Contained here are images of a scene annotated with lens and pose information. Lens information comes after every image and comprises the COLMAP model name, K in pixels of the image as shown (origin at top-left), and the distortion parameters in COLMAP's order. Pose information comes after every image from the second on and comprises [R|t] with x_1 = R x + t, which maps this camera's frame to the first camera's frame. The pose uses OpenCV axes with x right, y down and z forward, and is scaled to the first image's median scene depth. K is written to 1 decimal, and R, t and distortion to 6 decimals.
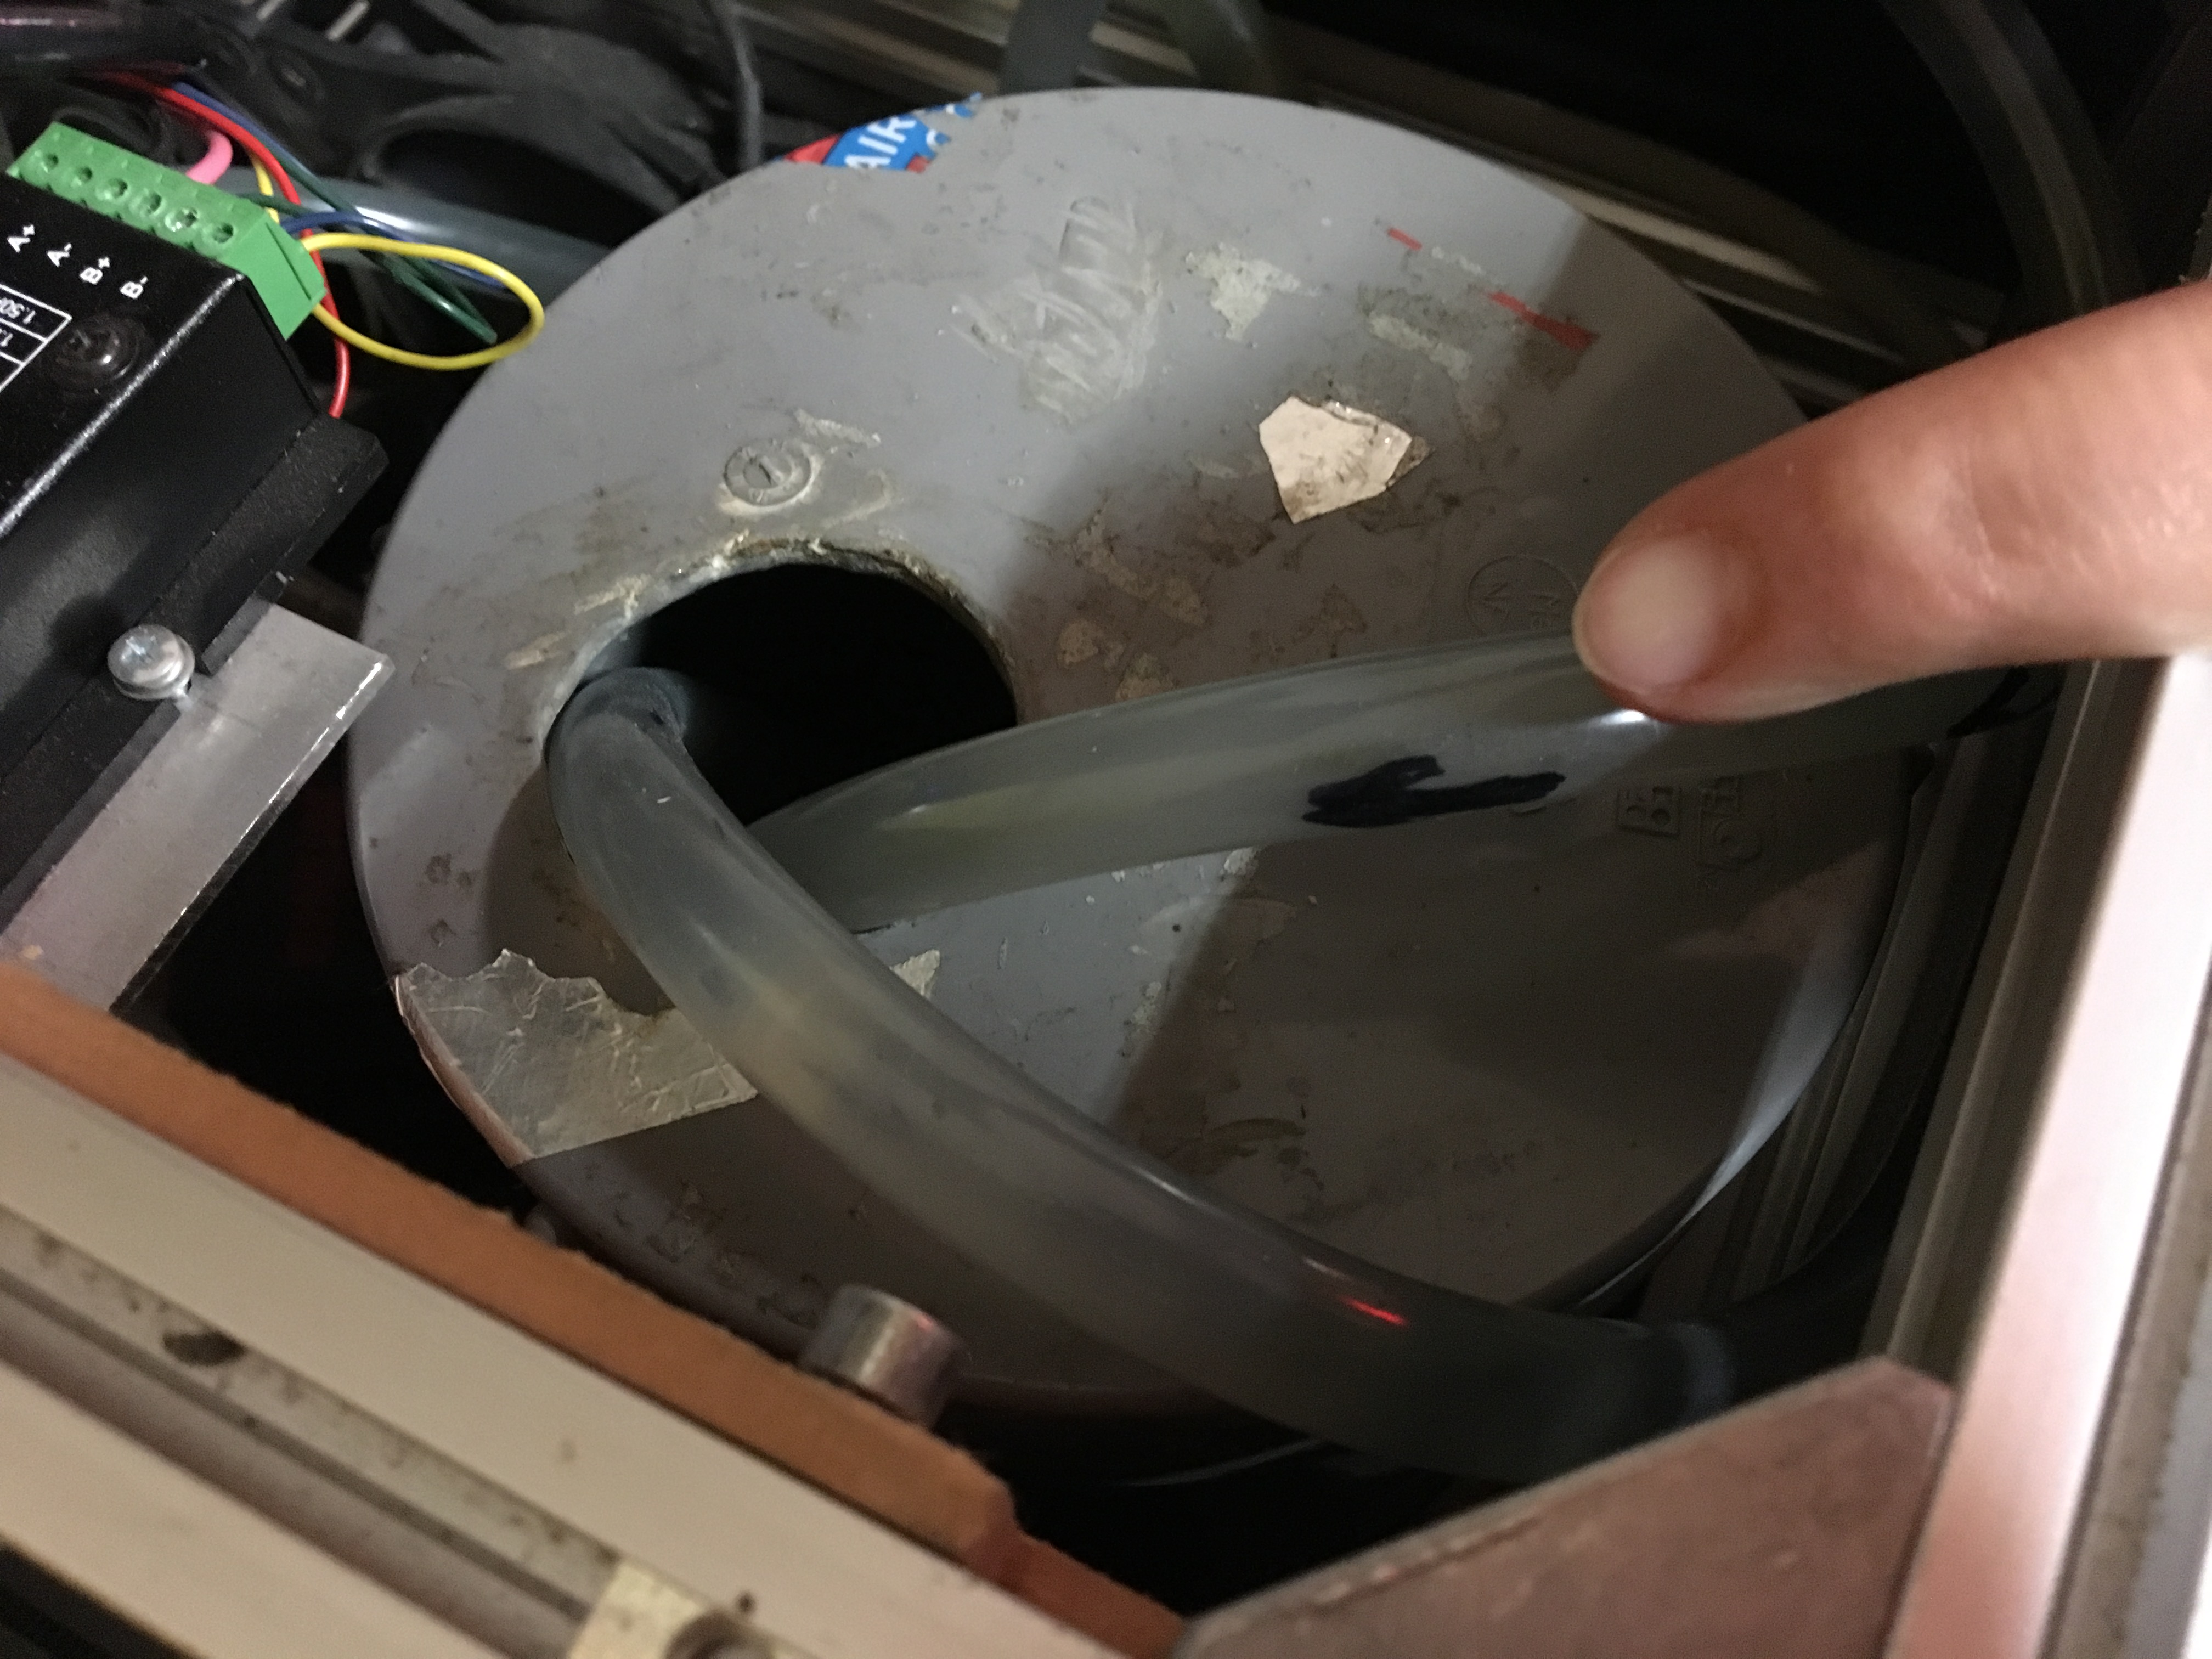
lens RADIAL K [[1890.4, 0, 1113.3], [0, 1890.4, 836.9], [0, 0, 1]] dist [0.059613, -0.109205]
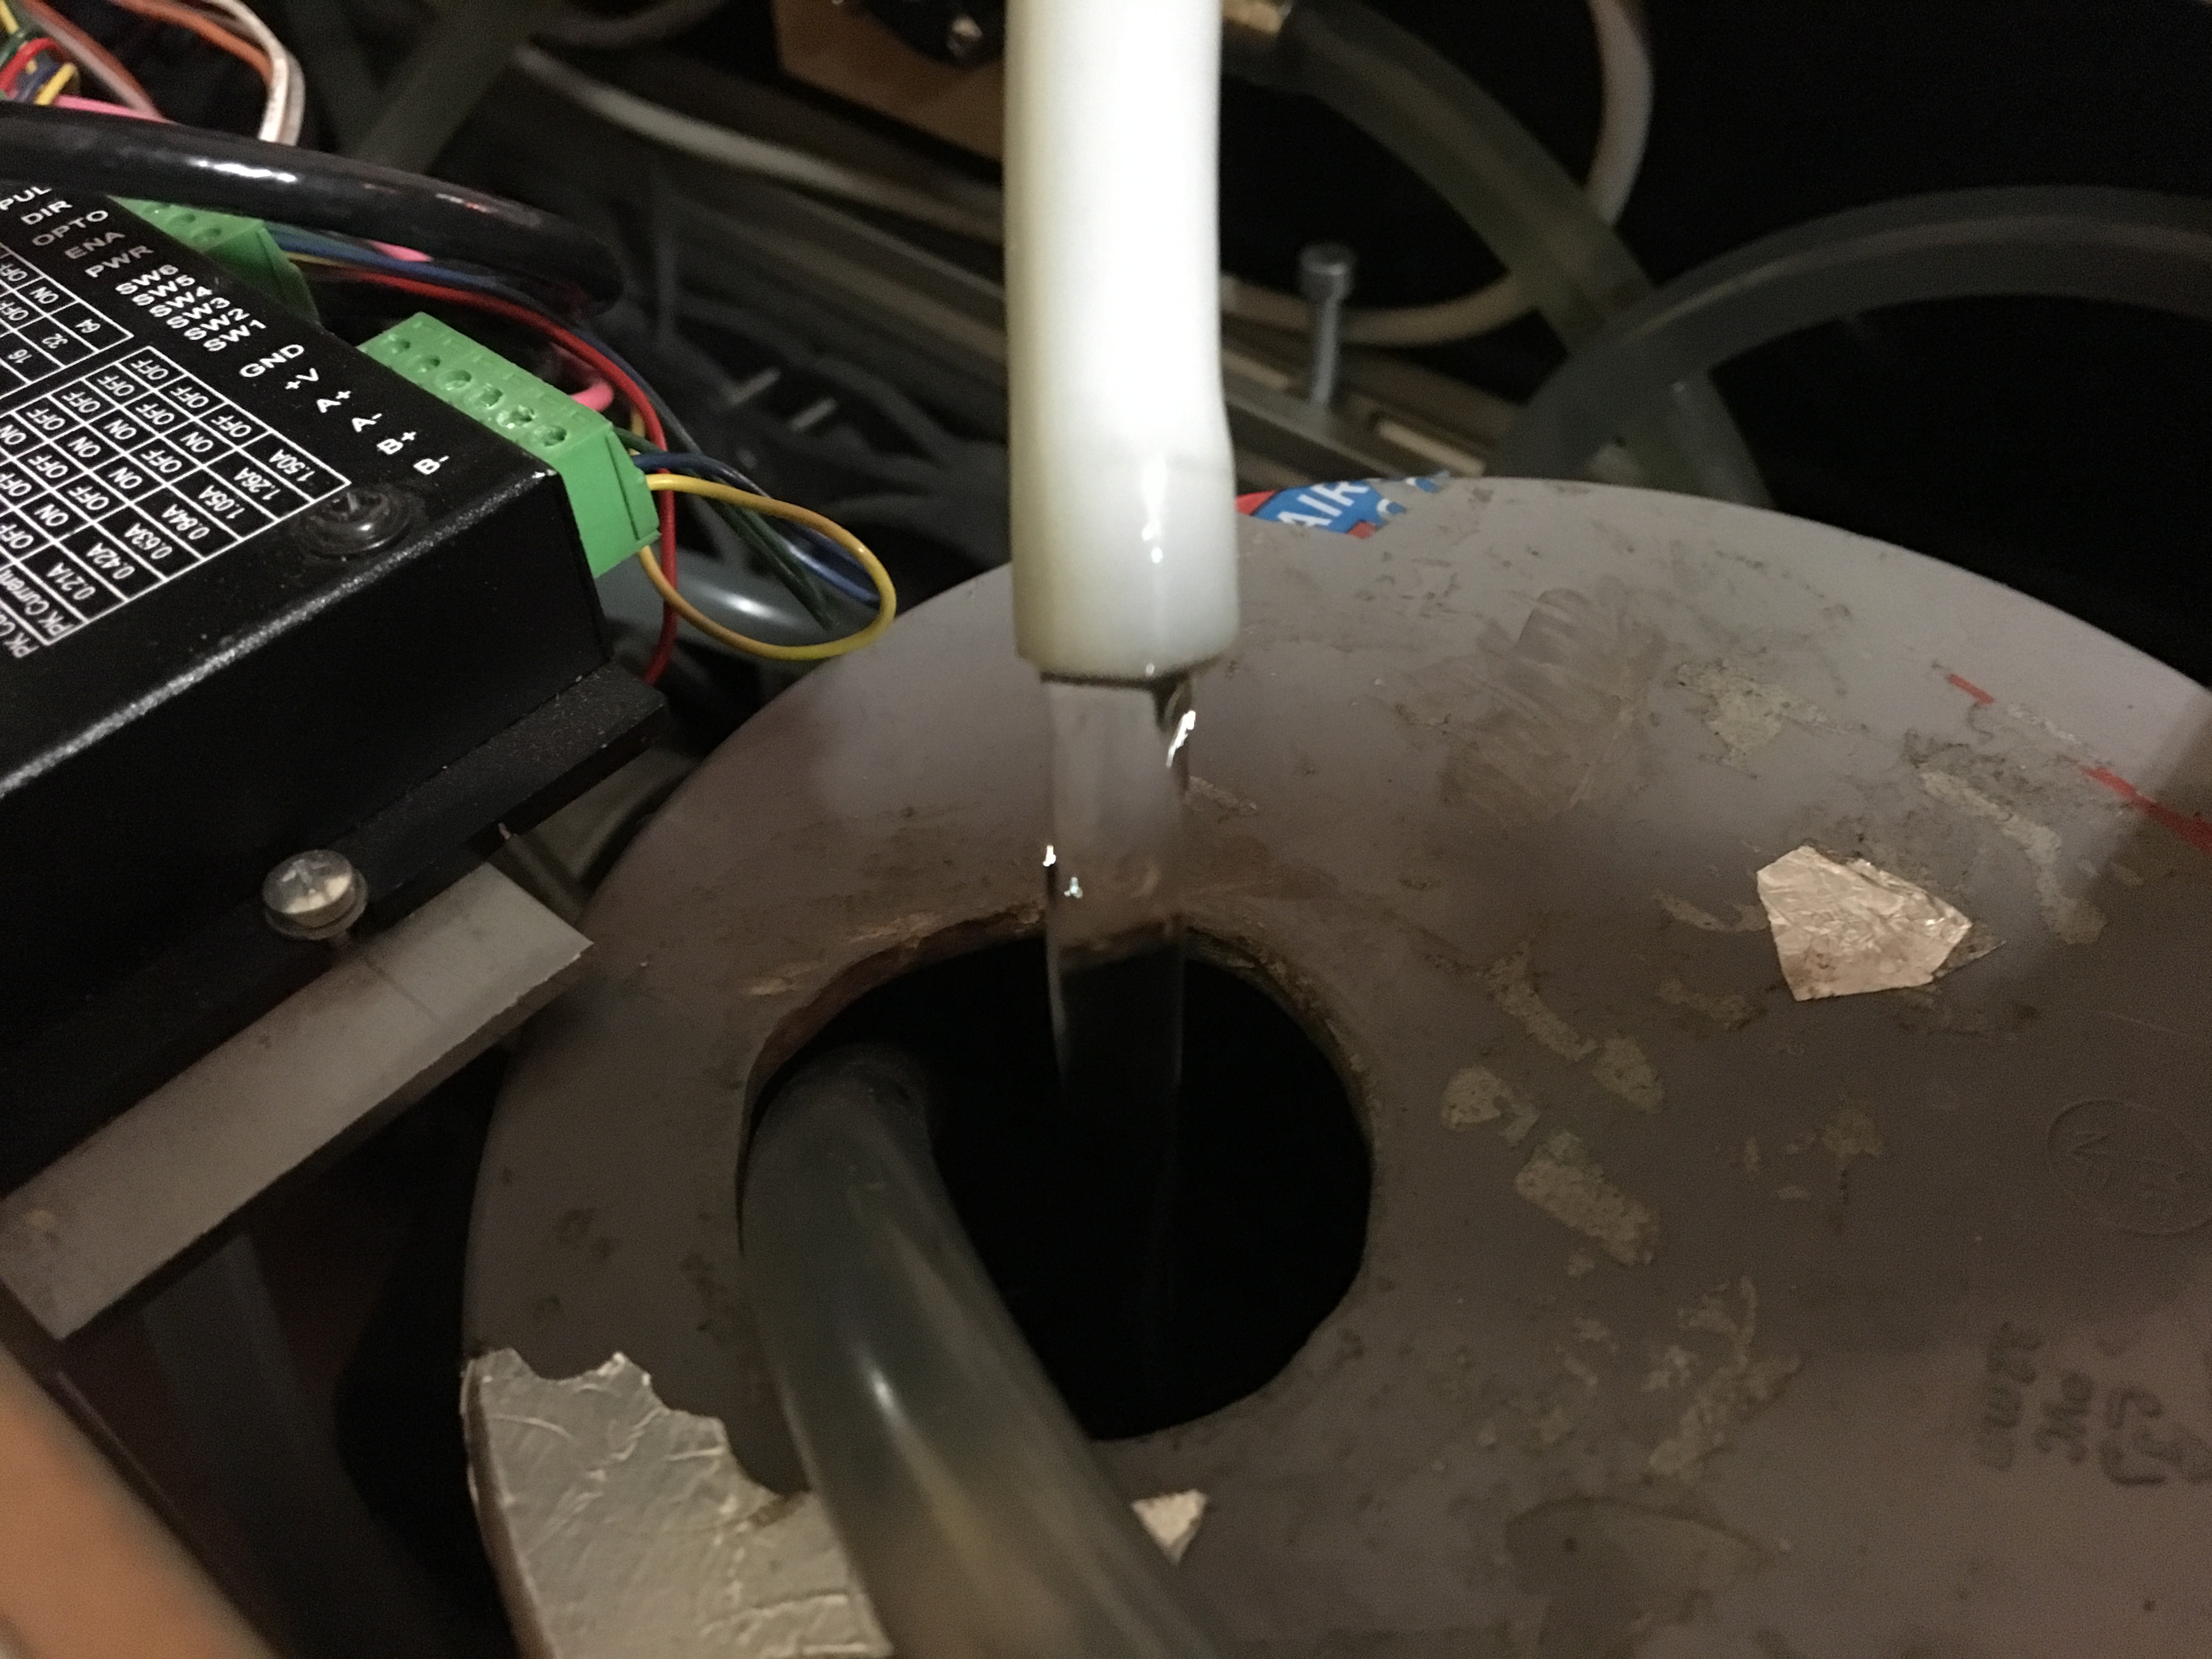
lens RADIAL K [[1890.4, 0, 1102.8], [0, 1890.4, 823.1], [0, 0, 1]] dist [0.059613, -0.109205]
pose [[0.965563, 0.155028, -0.208935, -0.019503], [-0.209429, 0.939620, -0.270655, 0.023408], [0.154360, 0.305092, 0.939730, 0.248062]]
